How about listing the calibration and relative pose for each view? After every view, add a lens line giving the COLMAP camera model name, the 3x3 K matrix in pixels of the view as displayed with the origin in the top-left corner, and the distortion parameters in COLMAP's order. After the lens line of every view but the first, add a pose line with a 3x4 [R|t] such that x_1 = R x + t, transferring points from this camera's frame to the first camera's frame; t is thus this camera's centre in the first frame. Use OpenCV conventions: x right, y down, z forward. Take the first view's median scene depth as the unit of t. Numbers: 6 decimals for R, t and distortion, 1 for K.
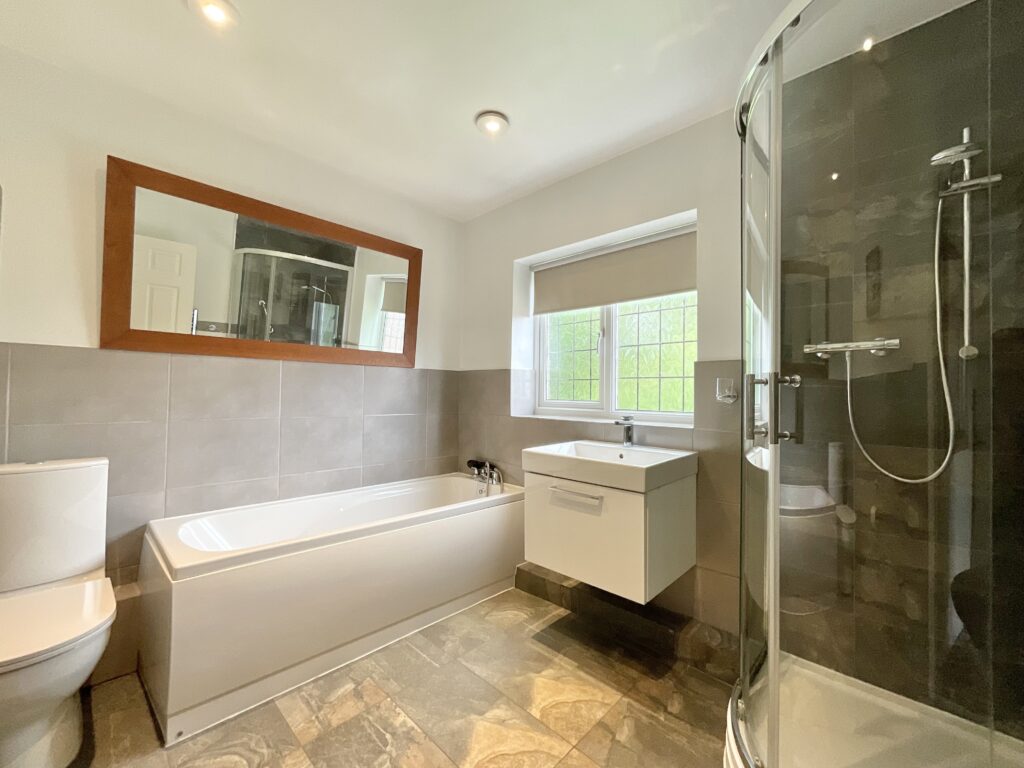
lens RADIAL K [[419.1, 0, 512.0], [0, 419.1, 384.0], [0, 0, 1]] dist [0.000192, 0.000162]
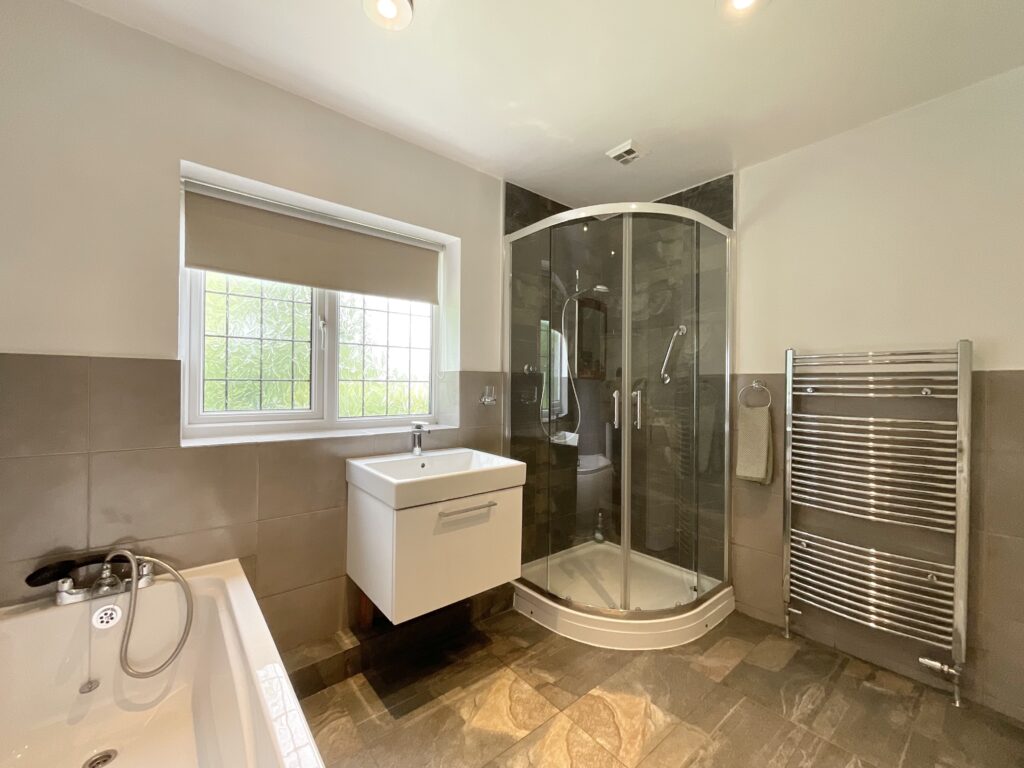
lens RADIAL K [[417.0, 0, 512.0], [0, 417.0, 384.0], [0, 0, 1]] dist [0.001572, 0.000428]
pose [[0.101366, -0.011142, 0.994787, -0.818541], [-0.032629, 0.999362, 0.014518, -0.045191], [-0.994314, -0.033930, 0.100938, 0.851849]]
